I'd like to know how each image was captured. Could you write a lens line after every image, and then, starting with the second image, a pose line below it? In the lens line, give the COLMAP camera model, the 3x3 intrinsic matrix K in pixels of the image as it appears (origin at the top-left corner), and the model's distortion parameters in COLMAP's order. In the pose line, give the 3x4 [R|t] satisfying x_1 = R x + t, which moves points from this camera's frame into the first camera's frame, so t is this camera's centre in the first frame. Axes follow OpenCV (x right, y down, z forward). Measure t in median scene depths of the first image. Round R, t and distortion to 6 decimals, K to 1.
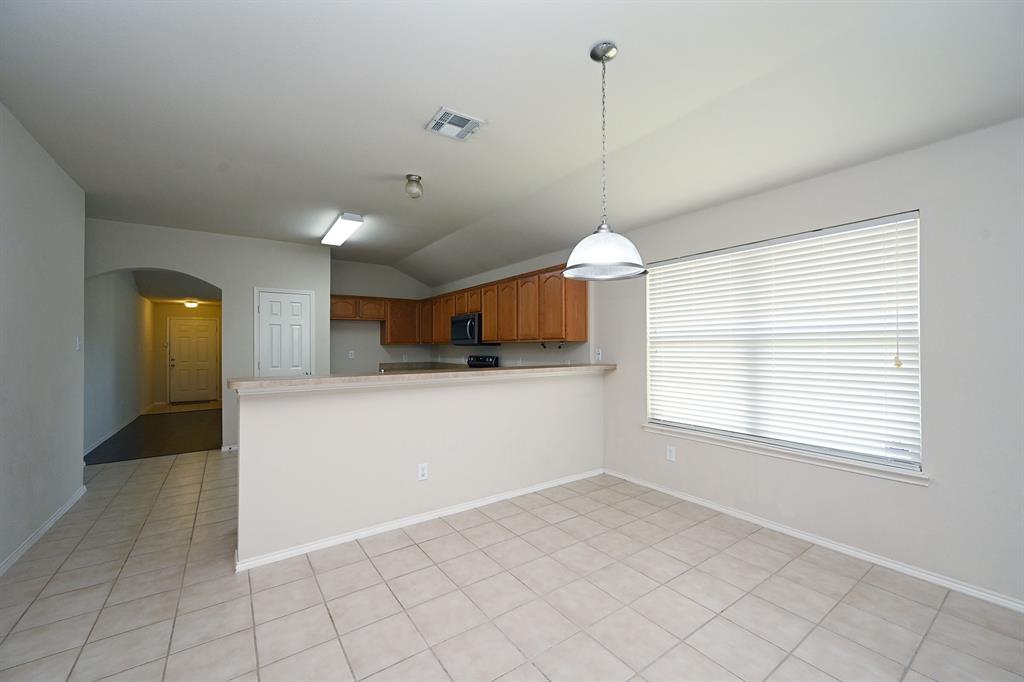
lens RADIAL K [[402.9, 0, 512.2], [0, 402.9, 342.7], [0, 0, 1]] dist [-0.001392, 0.000096]
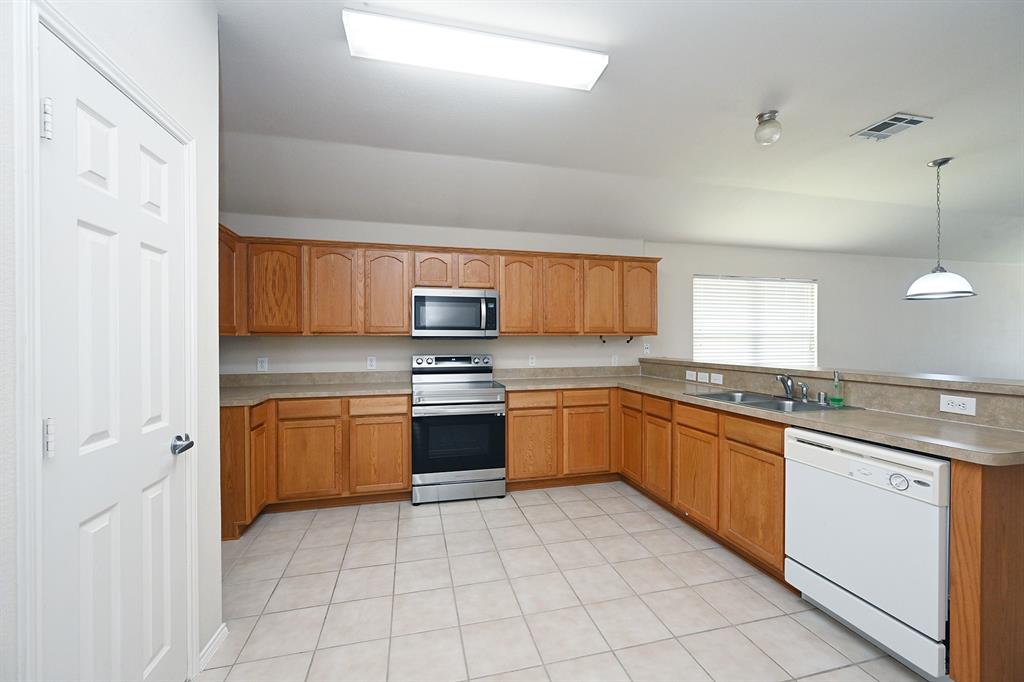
lens RADIAL K [[402.9, 0, 512.2], [0, 402.9, 342.7], [0, 0, 1]] dist [-0.001392, 0.000096]
pose [[0.360653, -0.000519, 0.932700, -0.617368], [-0.007851, 0.999963, 0.003592, 0.008746], [-0.932667, -0.008618, 0.360636, 0.643293]]
